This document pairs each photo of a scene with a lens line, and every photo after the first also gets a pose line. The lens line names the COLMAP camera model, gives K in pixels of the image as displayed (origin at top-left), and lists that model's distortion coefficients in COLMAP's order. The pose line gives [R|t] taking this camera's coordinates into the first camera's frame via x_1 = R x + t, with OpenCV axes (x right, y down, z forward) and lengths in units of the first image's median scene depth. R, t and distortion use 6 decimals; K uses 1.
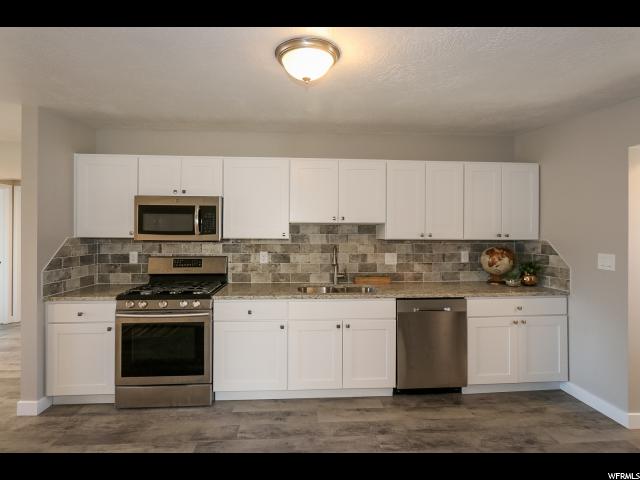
lens RADIAL K [[296.1, 0, 320.0], [0, 296.1, 240.0], [0, 0, 1]] dist [-0.002862, -0.000160]
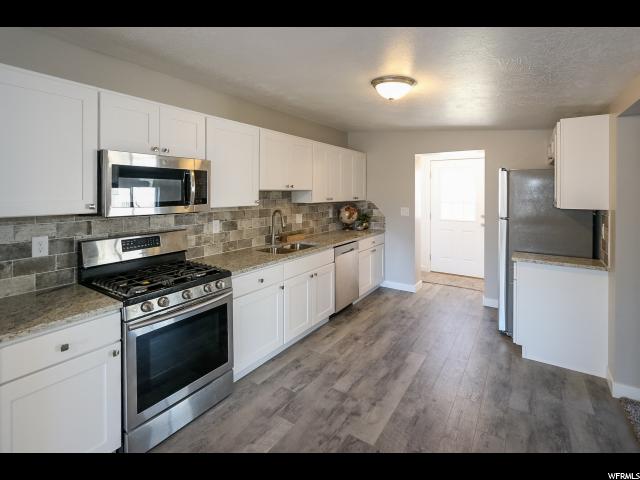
lens RADIAL K [[299.2, 0, 319.8], [0, 299.2, 199.8], [0, 0, 1]] dist [0.000856, 0.000261]
pose [[0.621473, -0.022749, 0.783106, -0.751818], [0.016554, 0.999736, 0.015904, -0.035815], [-0.783261, 0.003080, 0.621685, 0.177064]]
